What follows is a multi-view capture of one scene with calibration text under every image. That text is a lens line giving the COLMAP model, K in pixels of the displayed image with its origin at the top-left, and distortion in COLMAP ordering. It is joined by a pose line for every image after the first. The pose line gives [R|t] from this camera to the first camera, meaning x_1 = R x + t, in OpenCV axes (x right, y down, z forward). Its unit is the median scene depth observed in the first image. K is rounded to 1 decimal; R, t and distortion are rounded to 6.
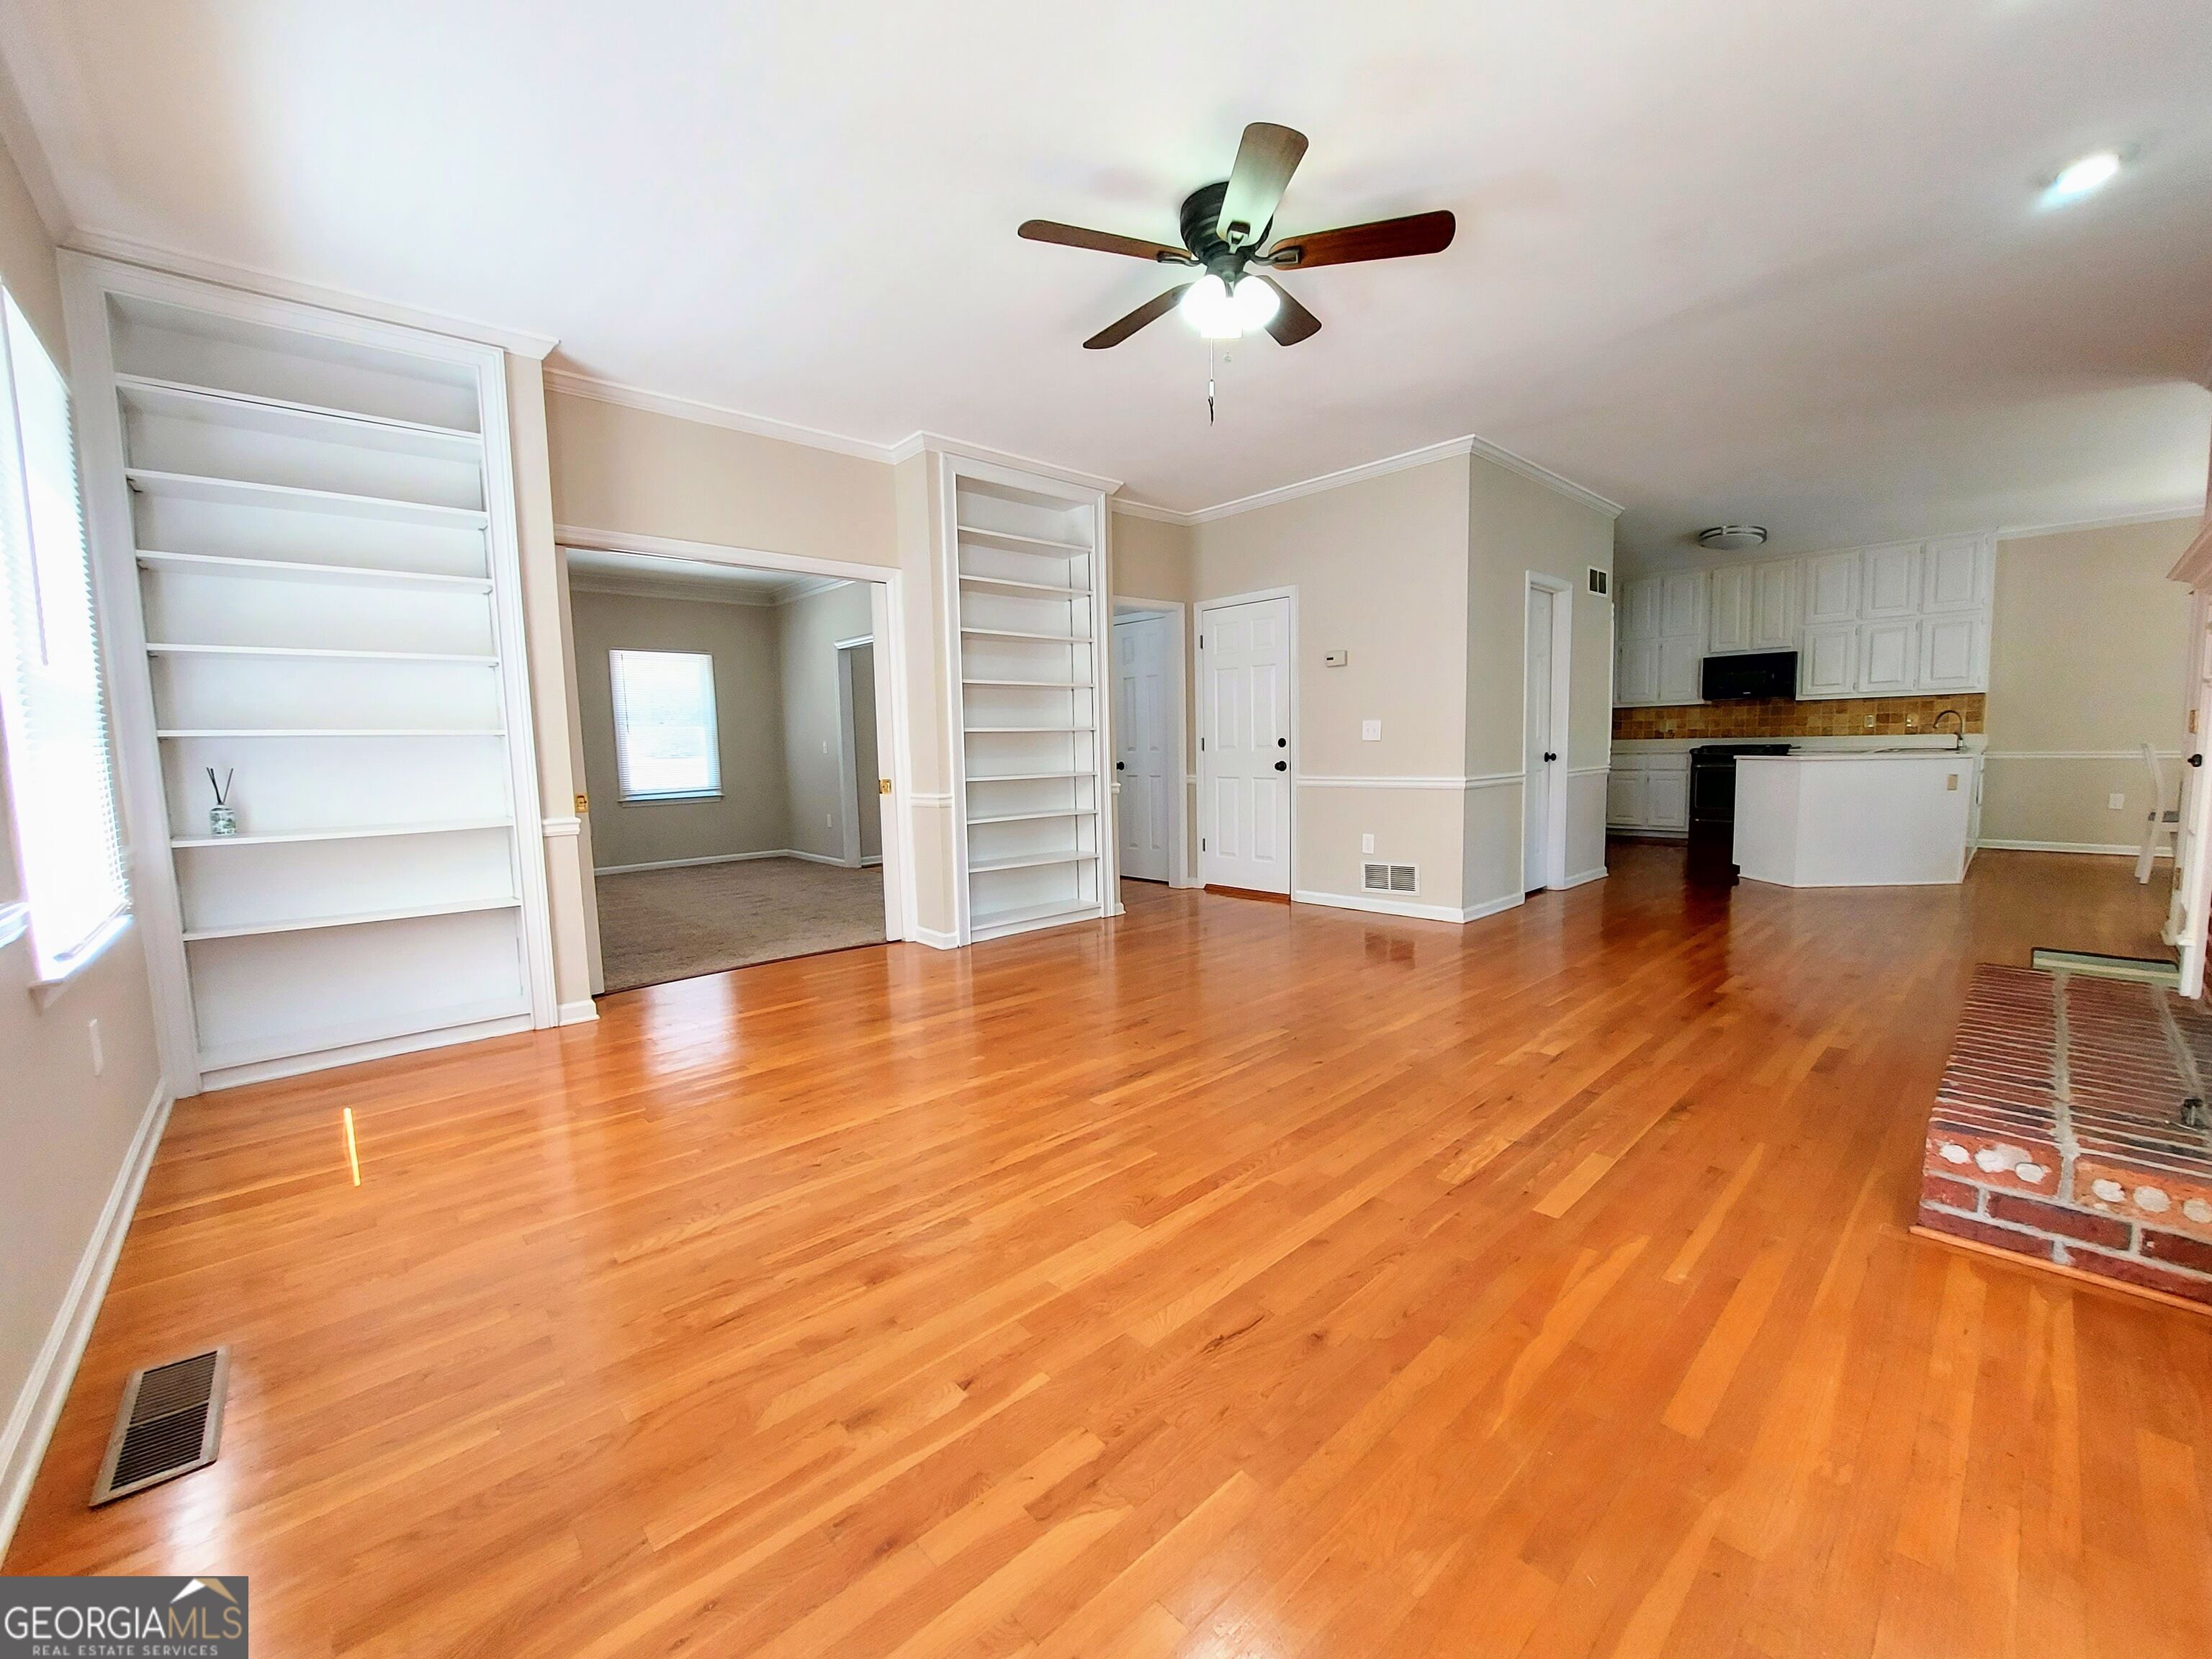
lens RADIAL K [[883.6, 0, 1107.9], [0, 883.6, 821.5], [0, 0, 1]] dist [-0.011437, -0.000088]
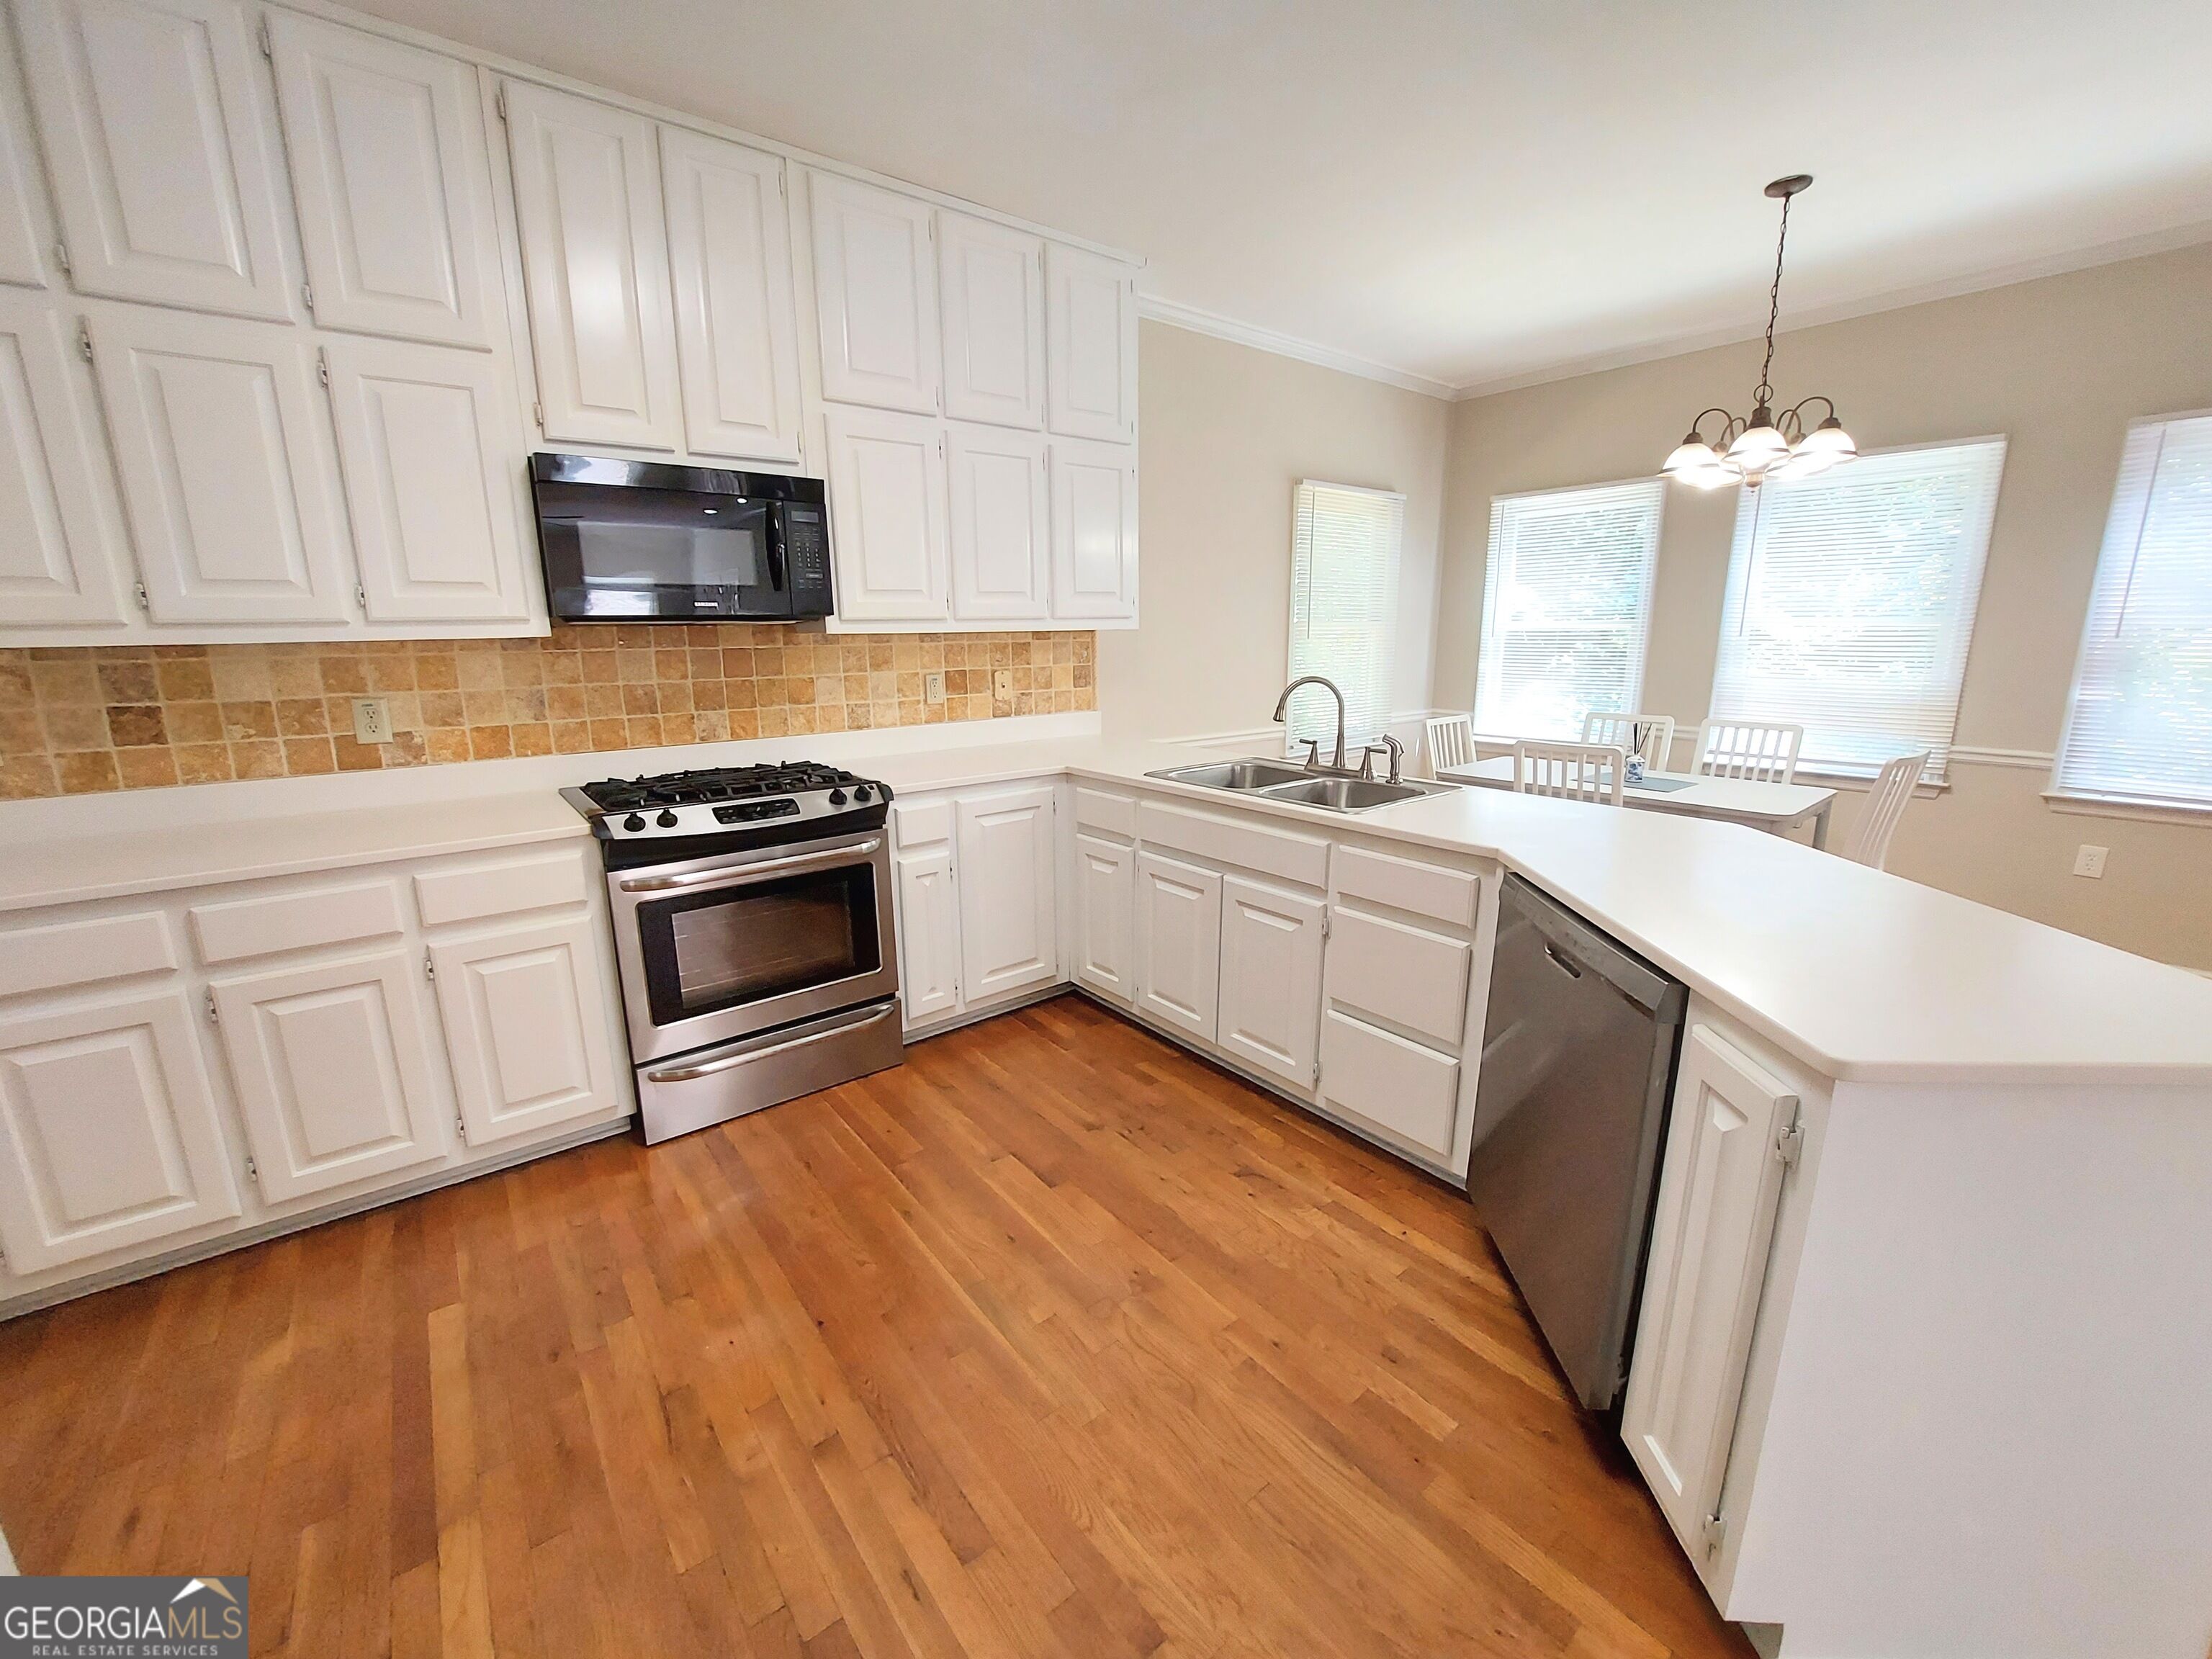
lens RADIAL K [[883.6, 0, 1100.9], [0, 883.6, 829.4], [0, 0, 1]] dist [-0.011437, -0.000088]
pose [[0.087501, -0.200031, 0.975875, 0.459877], [0.096354, 0.976738, 0.191569, -0.123116], [-0.991494, 0.077267, 0.104740, 0.891032]]
